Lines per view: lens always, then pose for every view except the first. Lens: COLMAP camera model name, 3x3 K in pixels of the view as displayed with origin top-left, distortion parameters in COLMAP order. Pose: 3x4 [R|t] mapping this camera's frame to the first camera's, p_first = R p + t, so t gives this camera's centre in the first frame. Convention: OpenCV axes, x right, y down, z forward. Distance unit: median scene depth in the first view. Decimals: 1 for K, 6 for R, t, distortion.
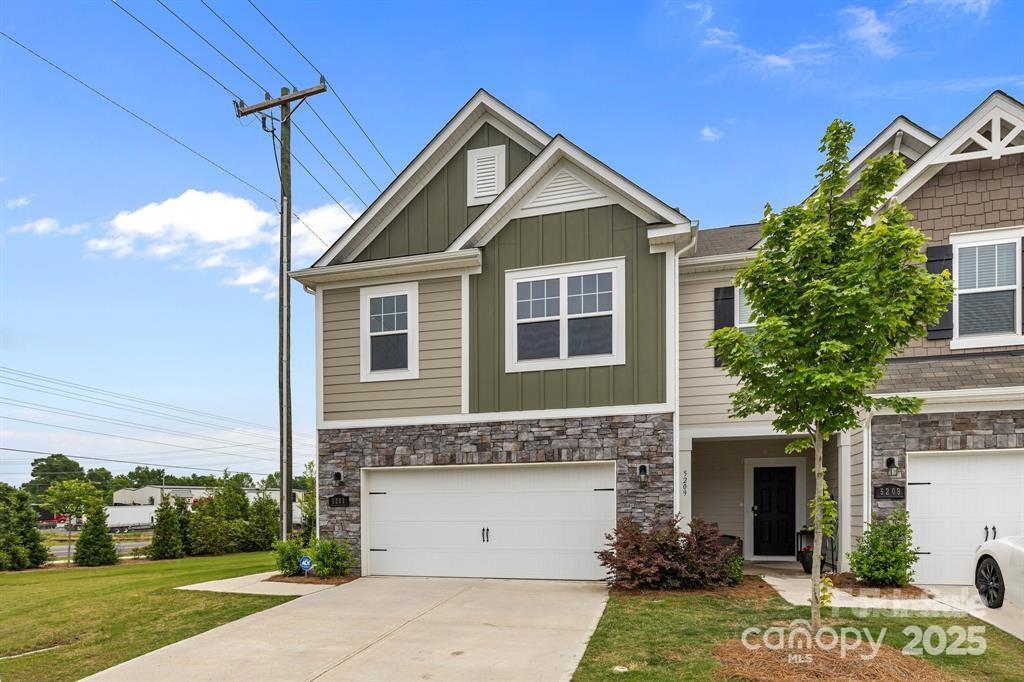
lens RADIAL K [[621.0, 0, 513.9], [0, 621.0, 378.0], [0, 0, 1]] dist [-0.001911, 0.000963]
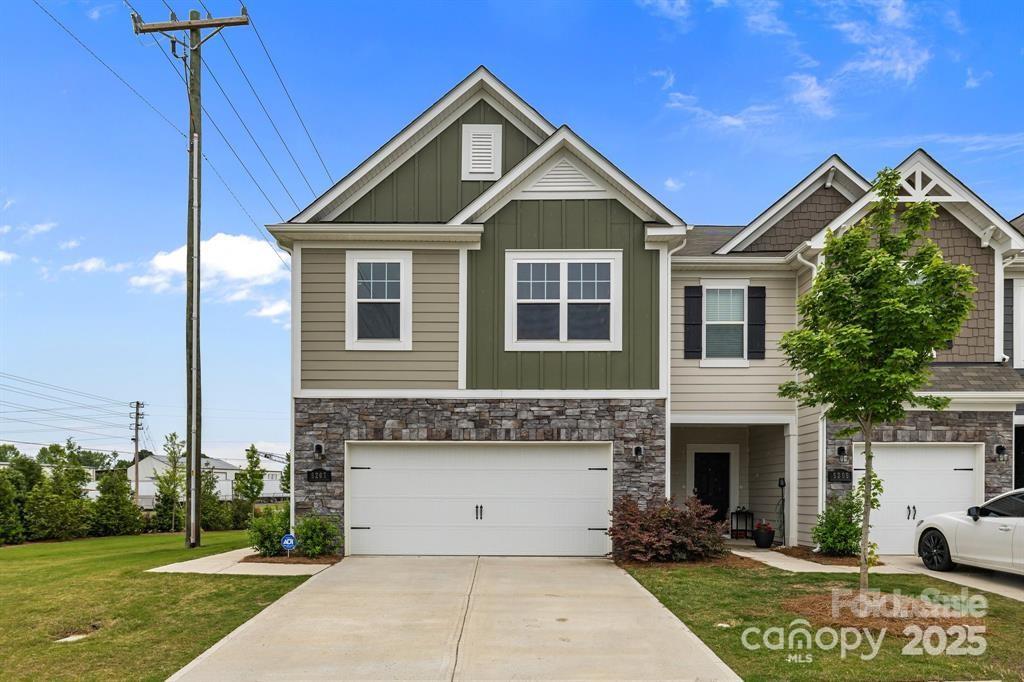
lens RADIAL K [[658.8, 0, 484.1], [0, 658.8, 342.0], [0, 0, 1]] dist [0.001985, -0.001024]
pose [[0.963731, 0.071703, 0.257064, -0.319709], [-0.066072, 0.997349, -0.030488, 0.011890], [-0.258569, 0.012398, 0.965913, -0.025185]]
